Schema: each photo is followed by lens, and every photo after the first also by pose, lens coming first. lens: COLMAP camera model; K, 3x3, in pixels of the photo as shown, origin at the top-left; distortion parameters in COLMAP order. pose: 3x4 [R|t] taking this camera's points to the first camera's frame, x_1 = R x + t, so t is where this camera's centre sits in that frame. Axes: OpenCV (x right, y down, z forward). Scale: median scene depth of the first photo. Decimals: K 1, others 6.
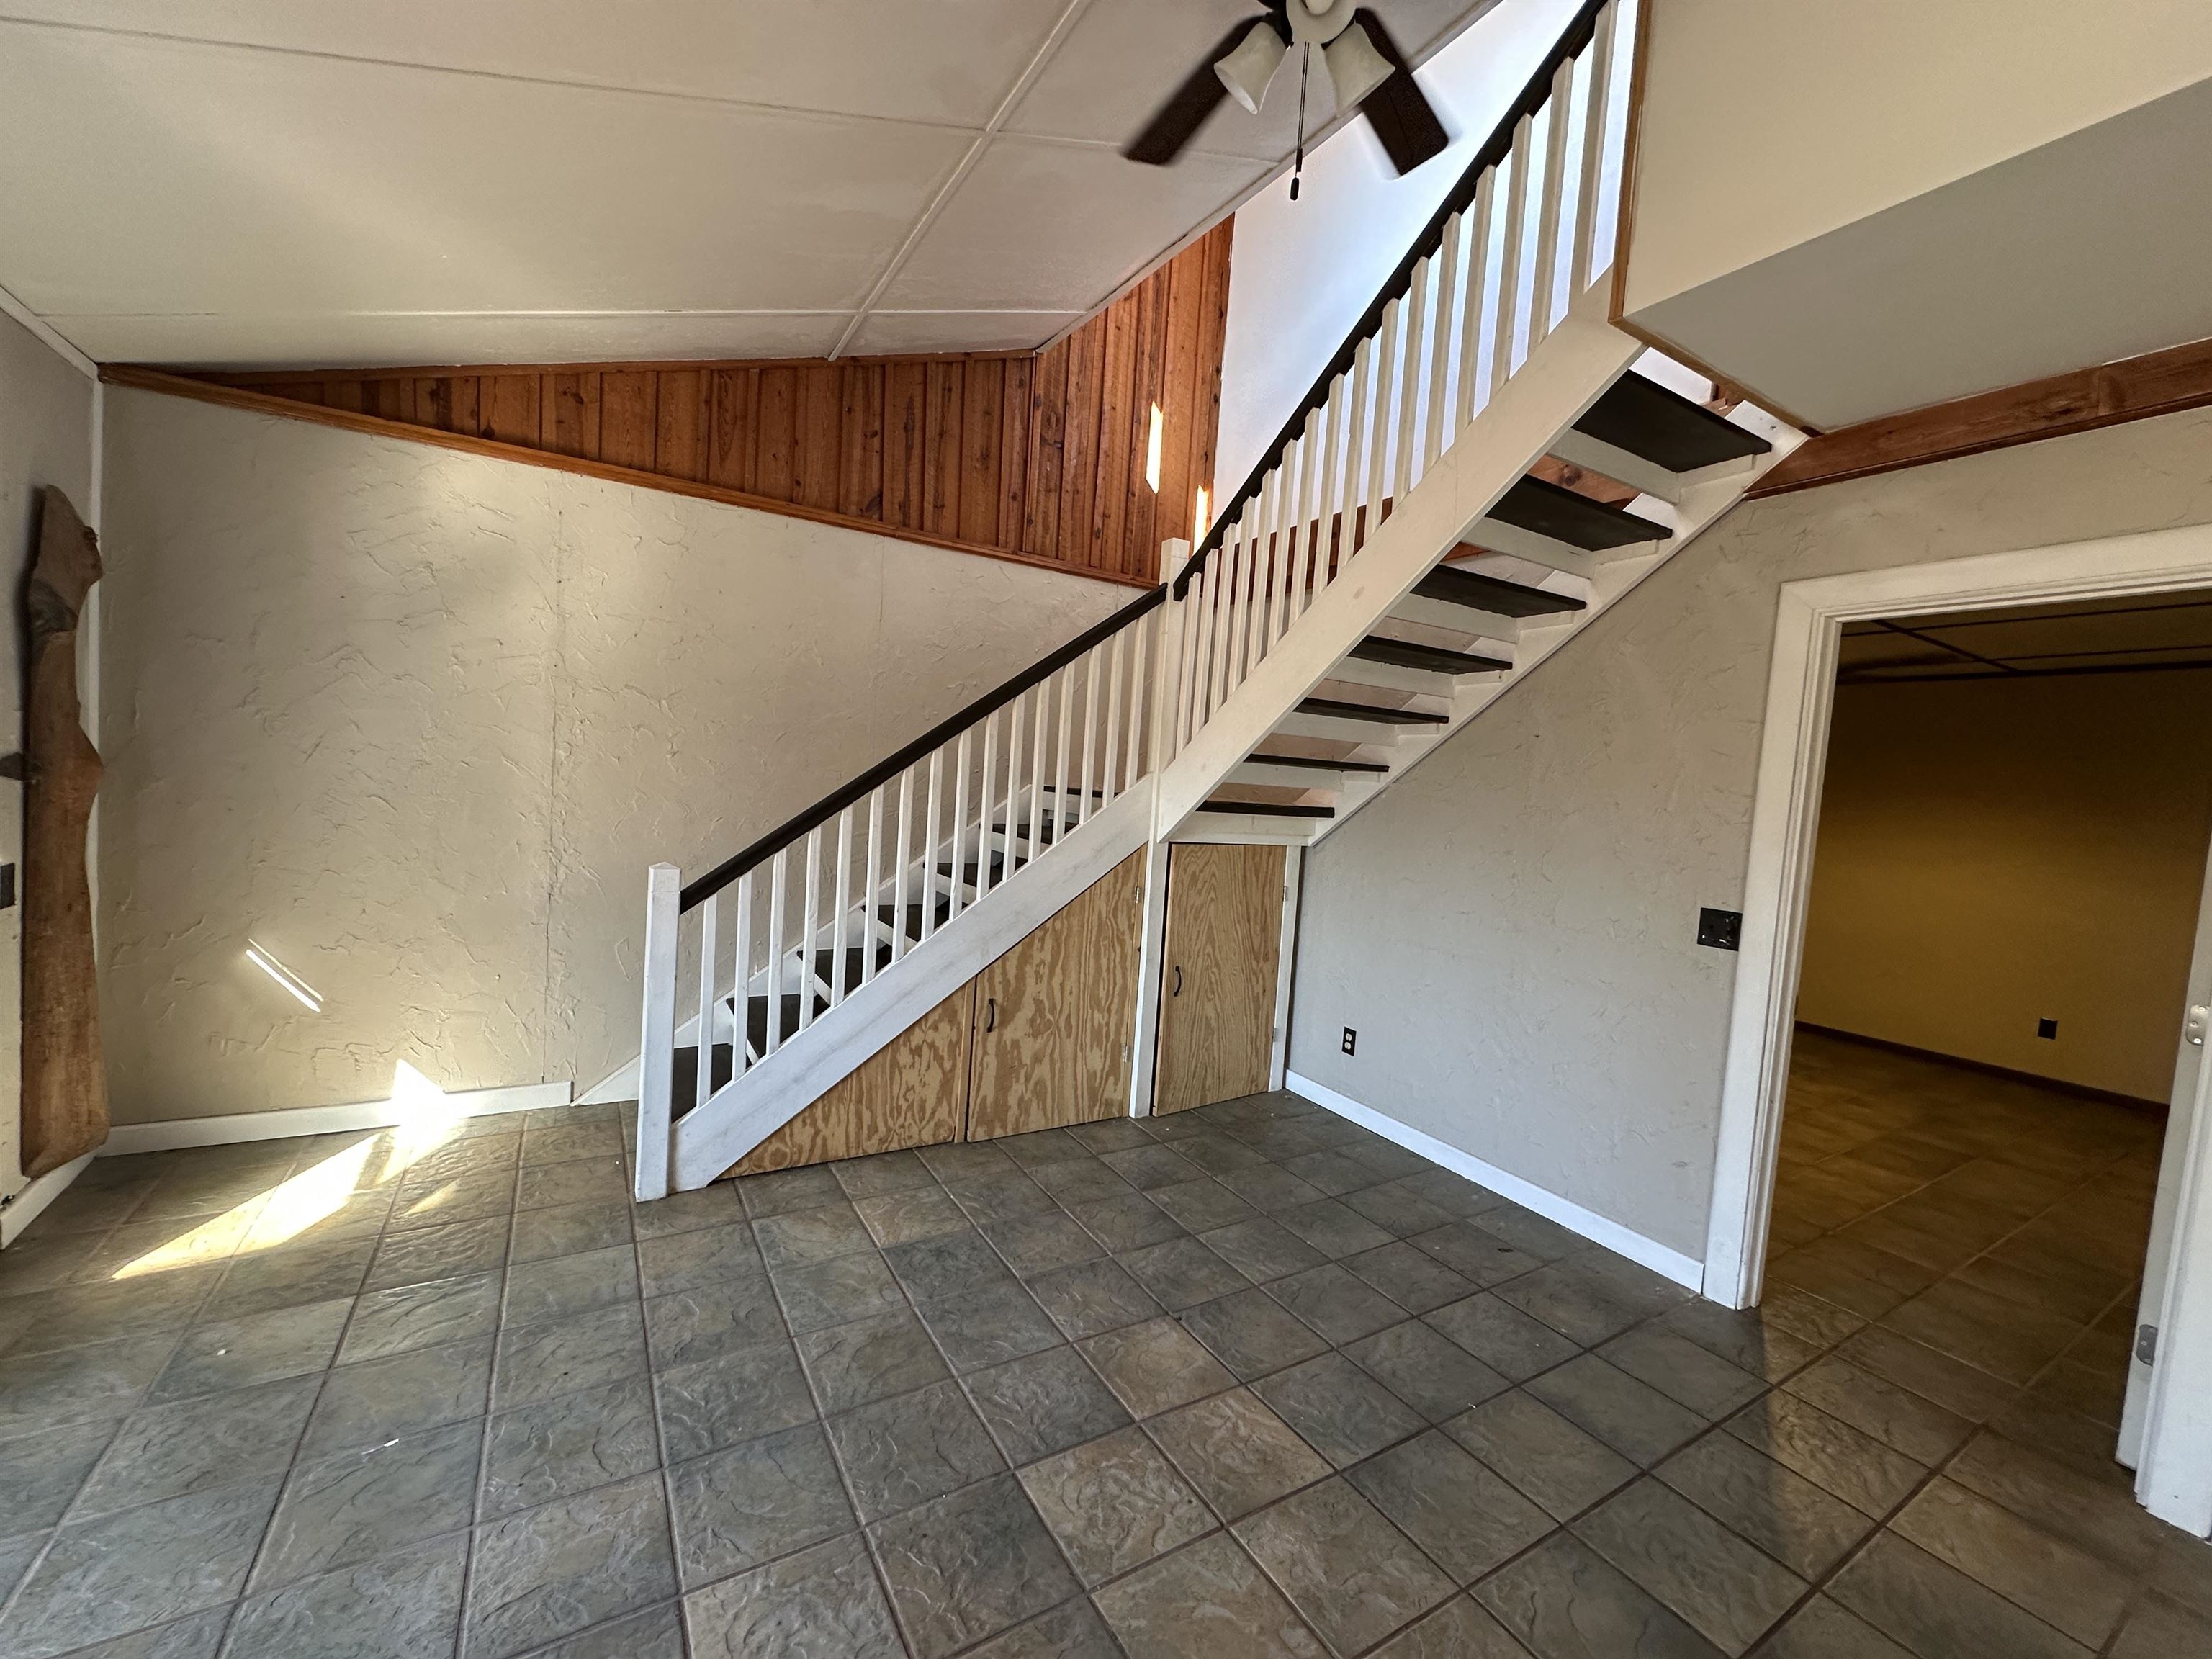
lens RADIAL K [[880.5, 0, 1104.1], [0, 880.5, 825.5], [0, 0, 1]] dist [-0.002705, 0.000089]
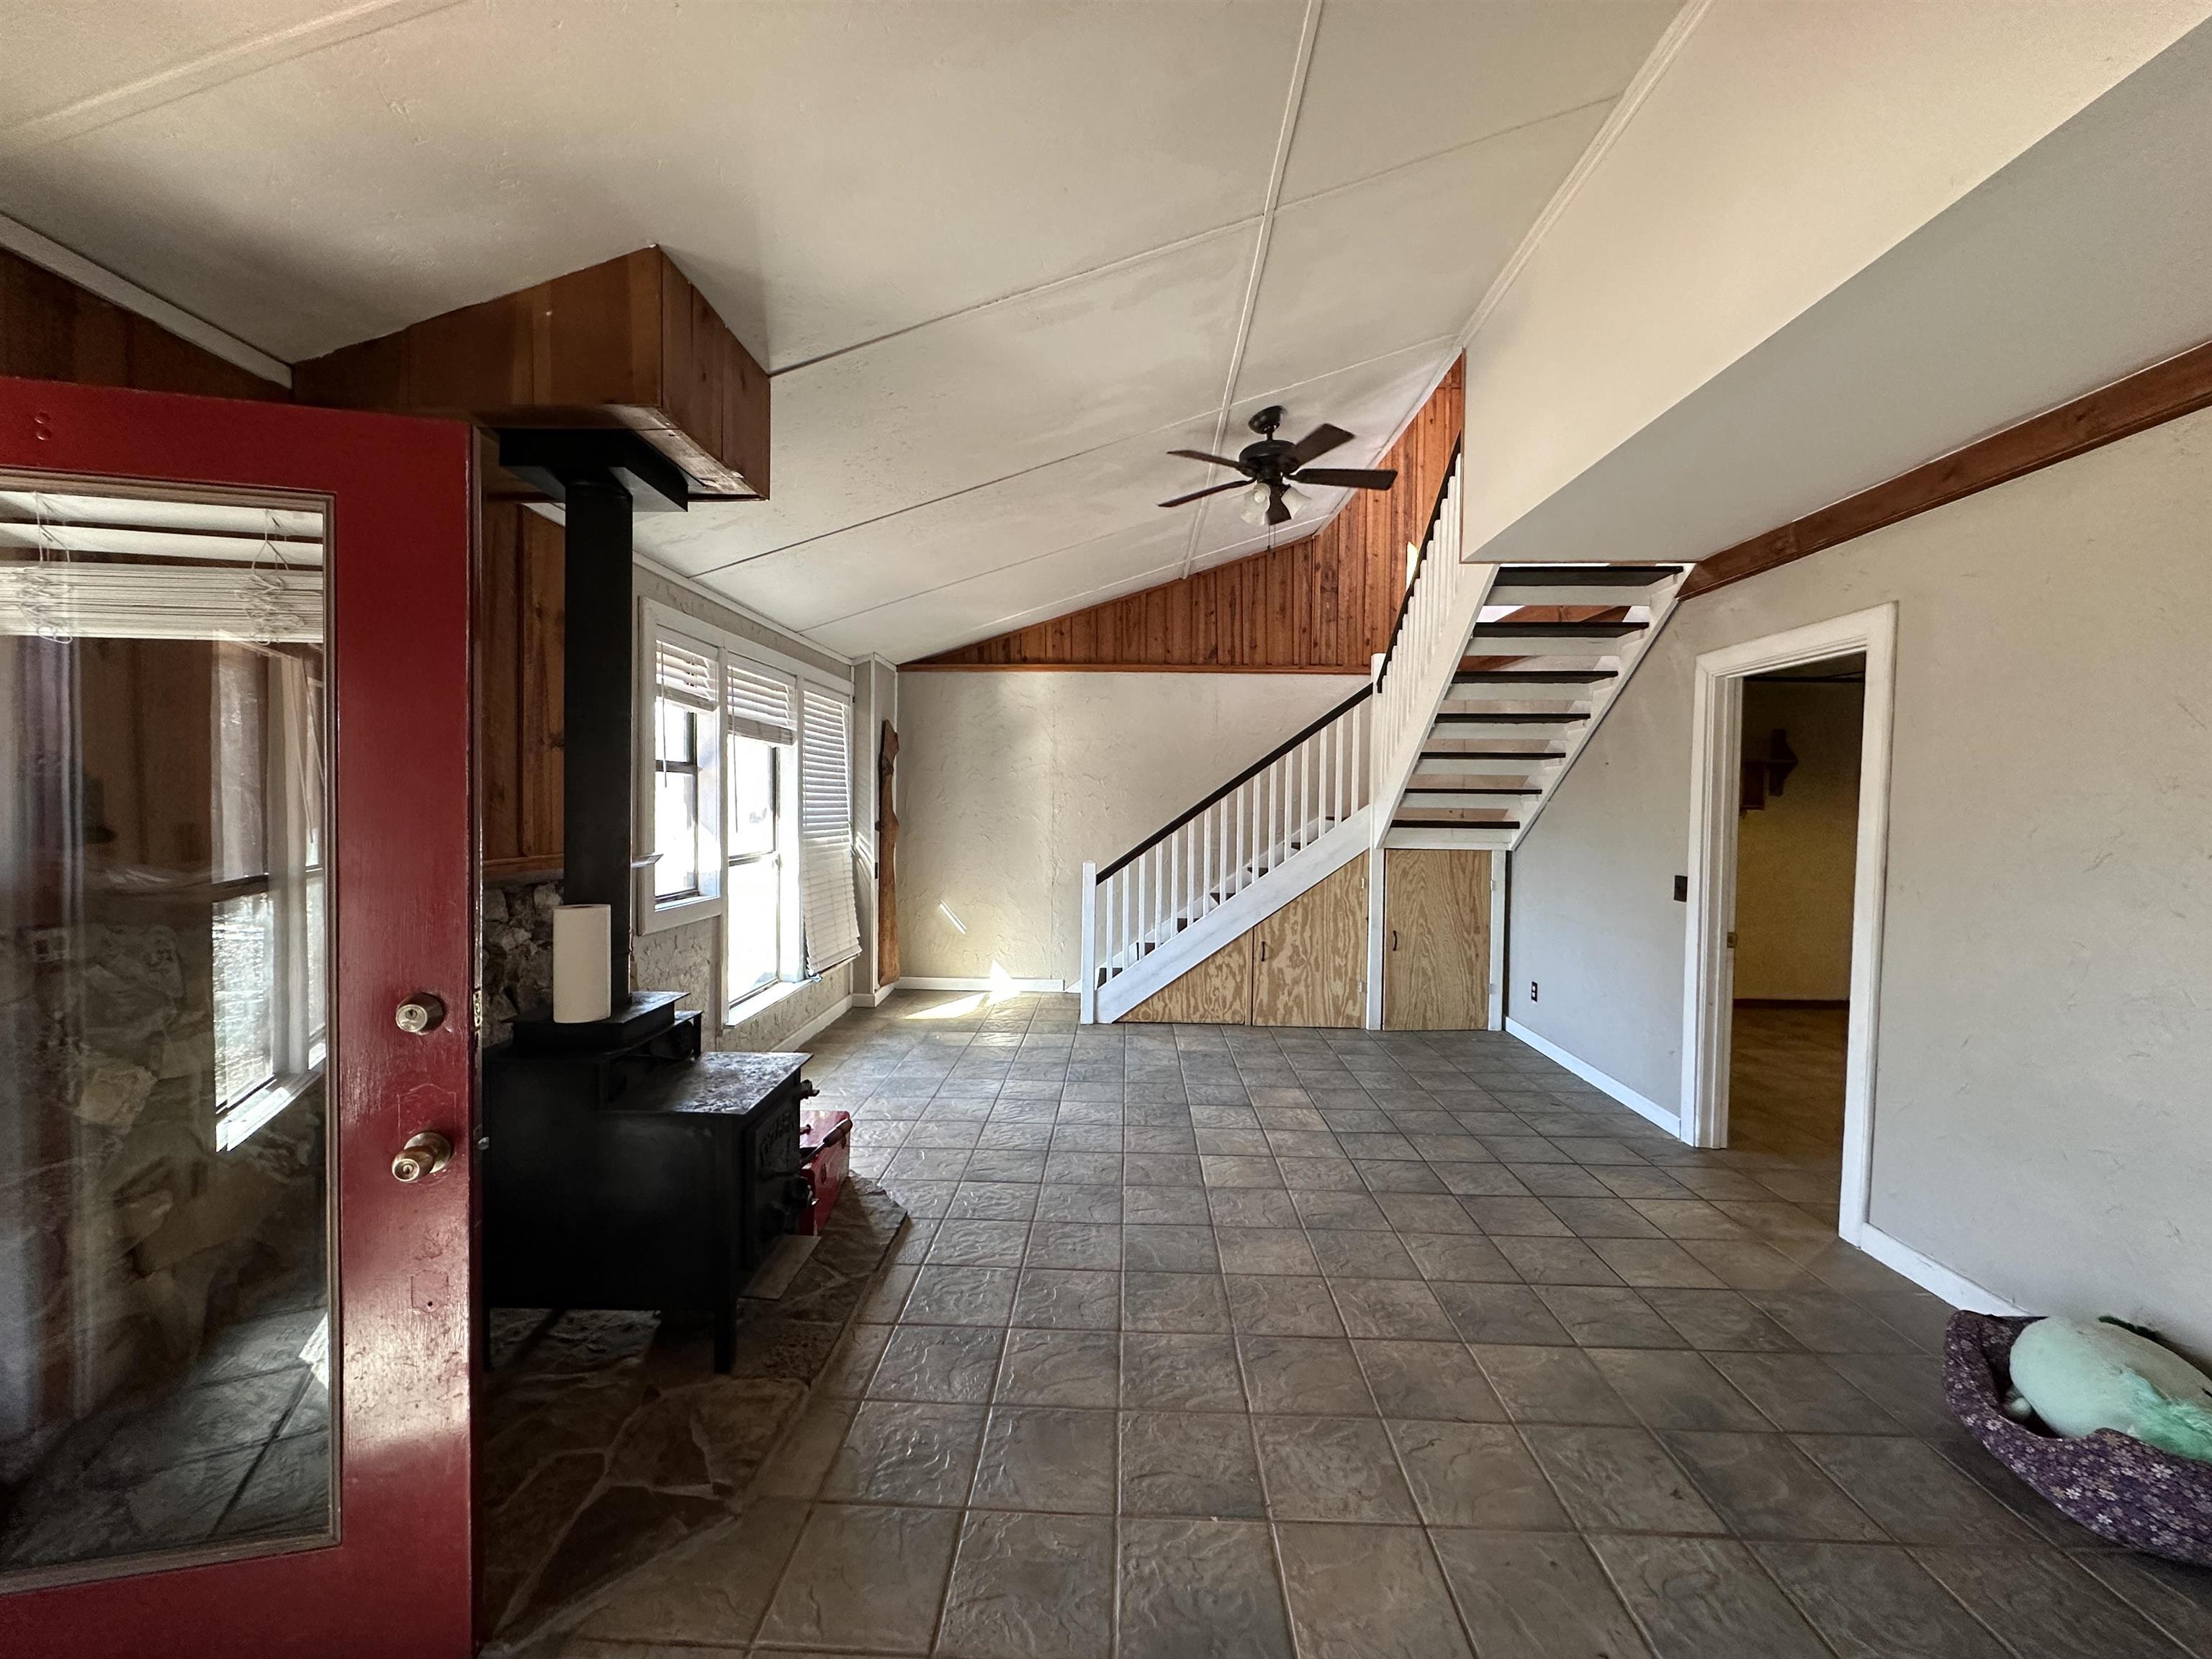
lens RADIAL K [[880.5, 0, 1104.1], [0, 880.5, 825.5], [0, 0, 1]] dist [-0.002705, 0.000089]
pose [[0.840730, -0.043232, -0.539726, 0.528974], [0.014979, 0.998283, -0.056630, 0.062872], [0.541248, 0.039526, 0.839934, -0.591586]]
